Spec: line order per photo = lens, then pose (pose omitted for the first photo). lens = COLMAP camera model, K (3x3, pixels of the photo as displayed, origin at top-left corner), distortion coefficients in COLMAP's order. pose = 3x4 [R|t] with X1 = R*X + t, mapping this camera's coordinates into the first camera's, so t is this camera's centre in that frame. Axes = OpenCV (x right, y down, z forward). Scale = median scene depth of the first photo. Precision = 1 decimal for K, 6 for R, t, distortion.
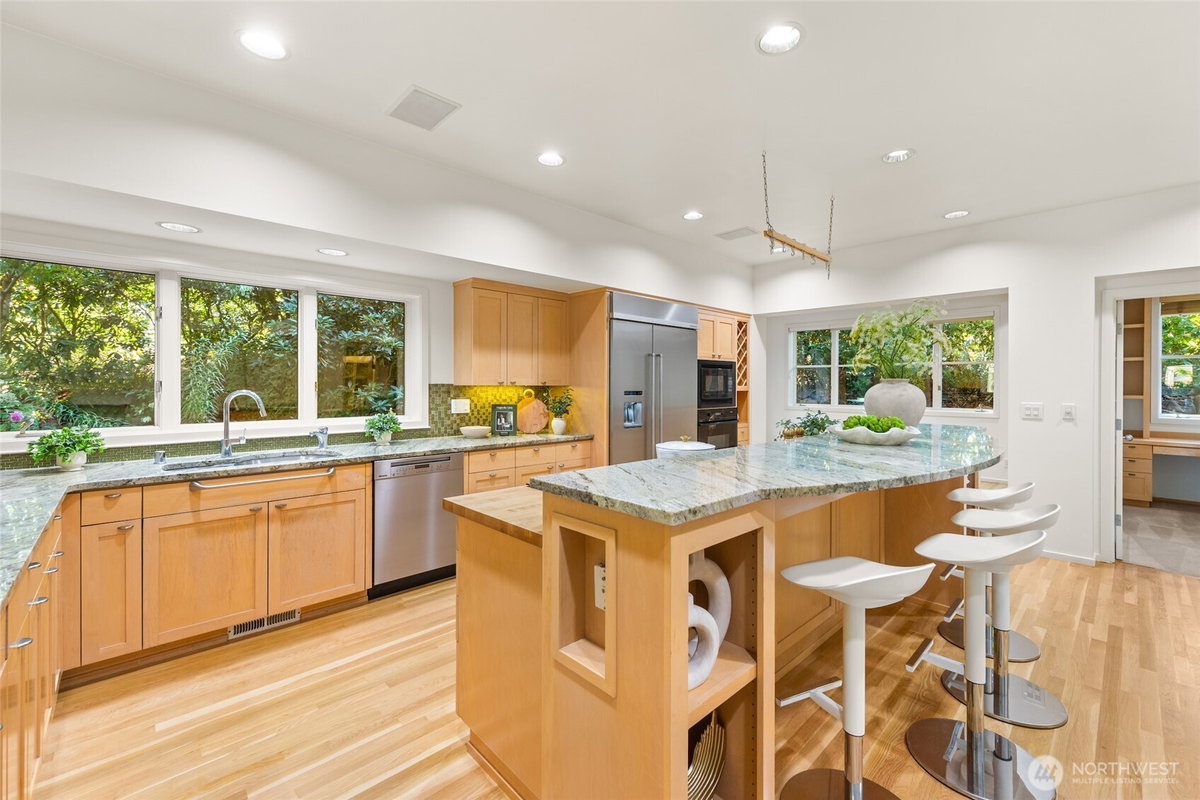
lens RADIAL K [[499.7, 0, 603.3], [0, 499.7, 387.7], [0, 0, 1]] dist [0.000763, -0.000230]
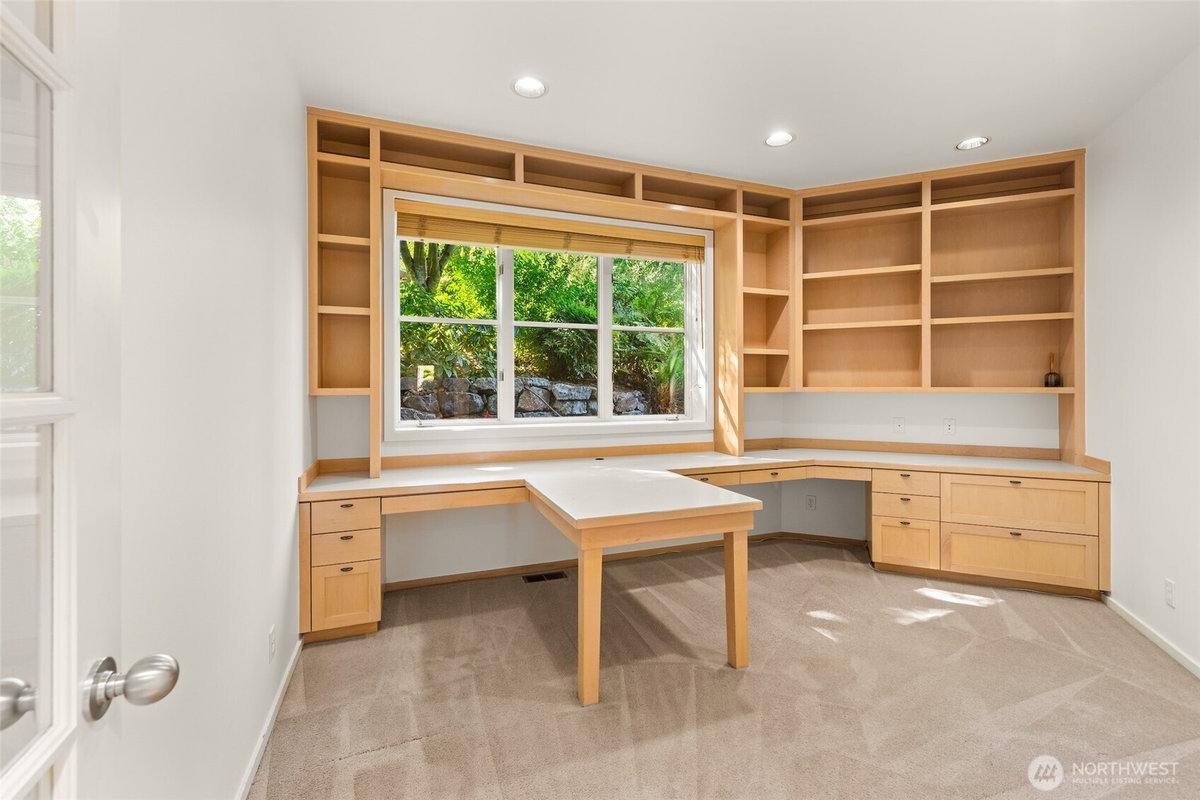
lens RADIAL K [[499.7, 0, 598.3], [0, 499.7, 403.2], [0, 0, 1]] dist [0.000763, -0.000230]
pose [[0.356896, 0.000885, 0.934144, 0.736894], [0.006882, 0.999970, -0.003576, 0.039773], [-0.934119, 0.007705, 0.356879, 0.650519]]
